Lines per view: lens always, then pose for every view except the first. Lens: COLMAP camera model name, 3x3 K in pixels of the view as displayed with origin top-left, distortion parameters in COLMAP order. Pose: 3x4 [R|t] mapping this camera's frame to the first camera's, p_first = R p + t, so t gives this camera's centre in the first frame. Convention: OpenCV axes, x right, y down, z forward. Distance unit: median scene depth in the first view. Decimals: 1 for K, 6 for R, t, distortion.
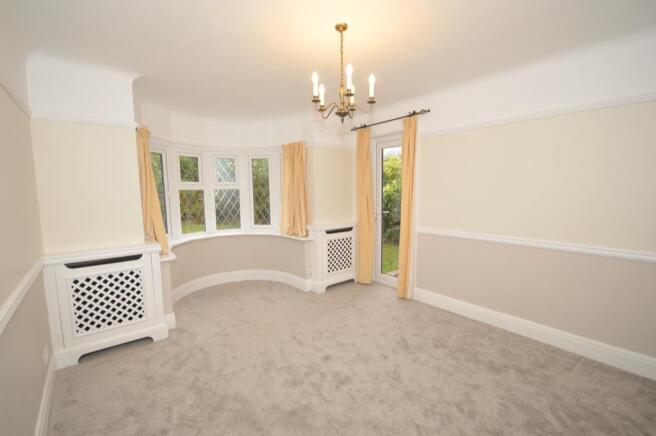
lens RADIAL K [[289.4, 0, 329.2], [0, 289.4, 221.5], [0, 0, 1]] dist [-0.001881, -0.000702]
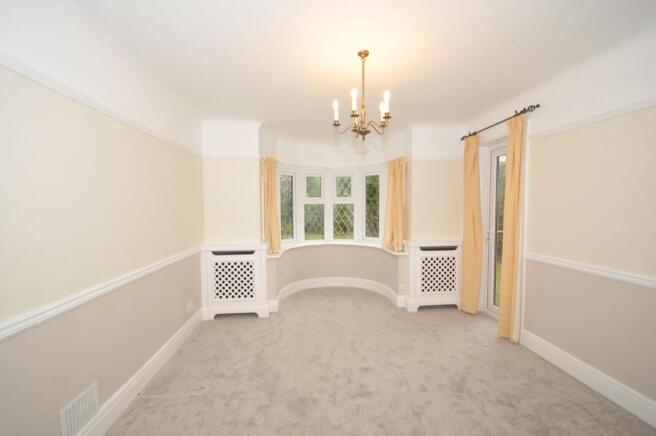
lens RADIAL K [[289.4, 0, 329.2], [0, 289.4, 221.5], [0, 0, 1]] dist [-0.001881, -0.000702]
pose [[0.829906, 0.037588, -0.556635, 0.305754], [-0.066082, 0.997327, -0.031178, -0.003371], [0.553976, 0.062659, 0.830172, 0.040228]]
